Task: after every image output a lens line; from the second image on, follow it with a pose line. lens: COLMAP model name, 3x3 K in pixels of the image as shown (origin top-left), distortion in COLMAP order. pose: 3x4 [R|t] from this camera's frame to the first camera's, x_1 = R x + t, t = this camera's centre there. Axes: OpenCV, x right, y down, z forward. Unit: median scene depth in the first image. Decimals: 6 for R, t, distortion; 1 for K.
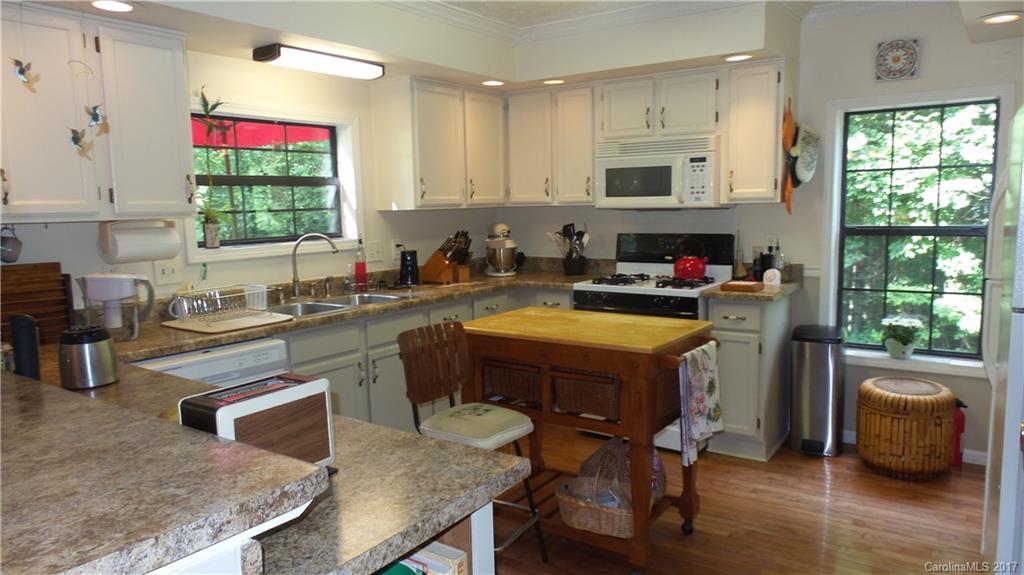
lens RADIAL K [[705.8, 0, 512.1], [0, 705.8, 286.6], [0, 0, 1]] dist [0.006189, 0.001457]
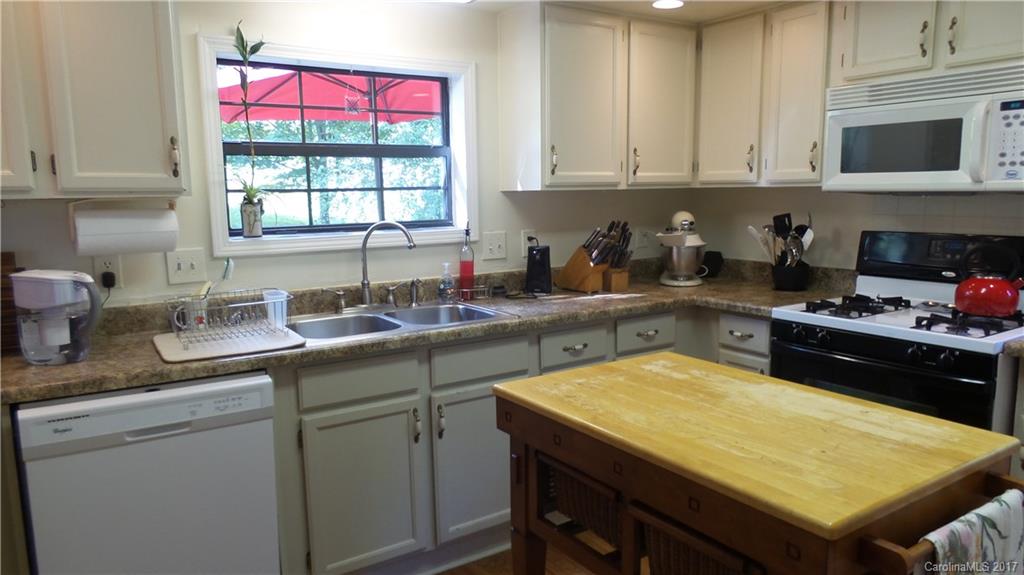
lens RADIAL K [[705.8, 0, 513.4], [0, 705.8, 292.0], [0, 0, 1]] dist [0.006189, 0.001457]
pose [[0.933720, 0.060120, -0.352921, 0.092295], [-0.049346, 0.998002, 0.039455, -0.032319], [0.354588, -0.019424, 0.934821, 0.314405]]
